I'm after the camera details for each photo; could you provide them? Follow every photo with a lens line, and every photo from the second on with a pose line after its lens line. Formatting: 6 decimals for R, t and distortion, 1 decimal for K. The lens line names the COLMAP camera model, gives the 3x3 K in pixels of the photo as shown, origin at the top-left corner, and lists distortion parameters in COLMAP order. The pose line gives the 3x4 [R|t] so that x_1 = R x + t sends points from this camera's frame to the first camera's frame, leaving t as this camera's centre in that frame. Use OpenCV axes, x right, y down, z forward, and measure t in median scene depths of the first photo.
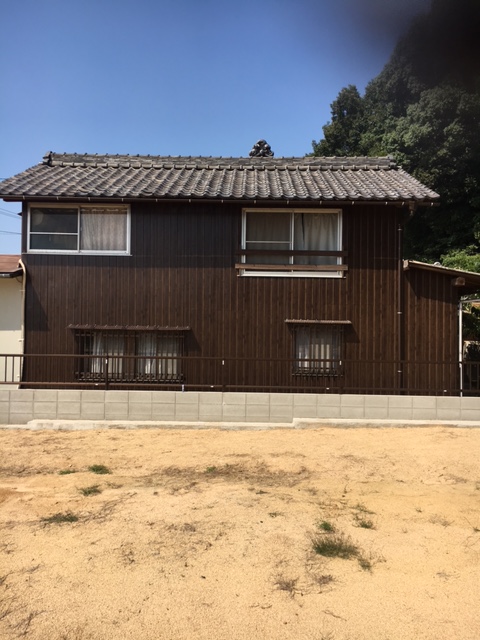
lens RADIAL K [[537.0, 0, 239.3], [0, 537.0, 325.1], [0, 0, 1]] dist [0.069219, -0.081676]
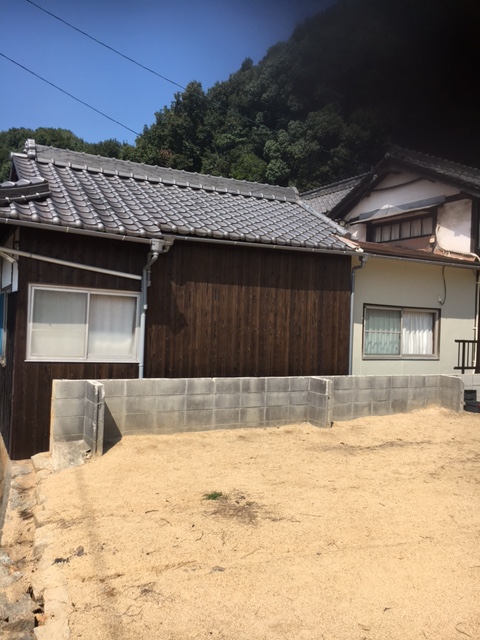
lens RADIAL K [[537.0, 0, 238.5], [0, 537.0, 322.5], [0, 0, 1]] dist [0.069219, -0.081676]
pose [[0.853542, 0.022312, 0.520545, -1.358370], [-0.033637, 0.999358, 0.012321, 0.019350], [-0.519936, -0.028026, 0.853745, 0.318872]]
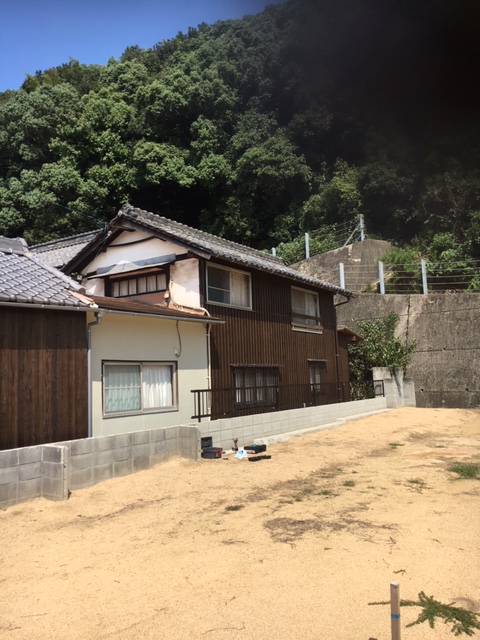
lens RADIAL K [[537.0, 0, 236.8], [0, 537.0, 323.9], [0, 0, 1]] dist [0.069219, -0.081676]
pose [[0.540747, 0.053687, 0.839470, -1.327116], [0.028839, 0.996191, -0.082286, 0.010112], [-0.840691, 0.068705, 0.537139, 0.321455]]
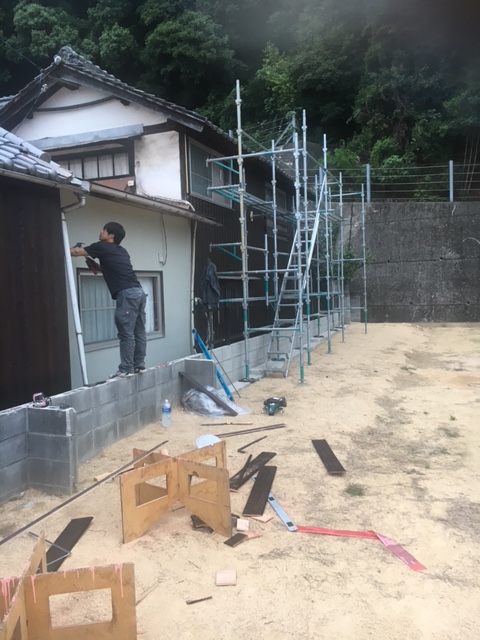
lens RADIAL K [[537.0, 0, 239.4], [0, 537.0, 320.8], [0, 0, 1]] dist [0.069219, -0.081676]
pose [[0.342403, -0.082482, 0.935926, -1.183949], [0.027601, 0.996592, 0.077731, 0.005803], [-0.939148, -0.000783, 0.343513, 0.655676]]
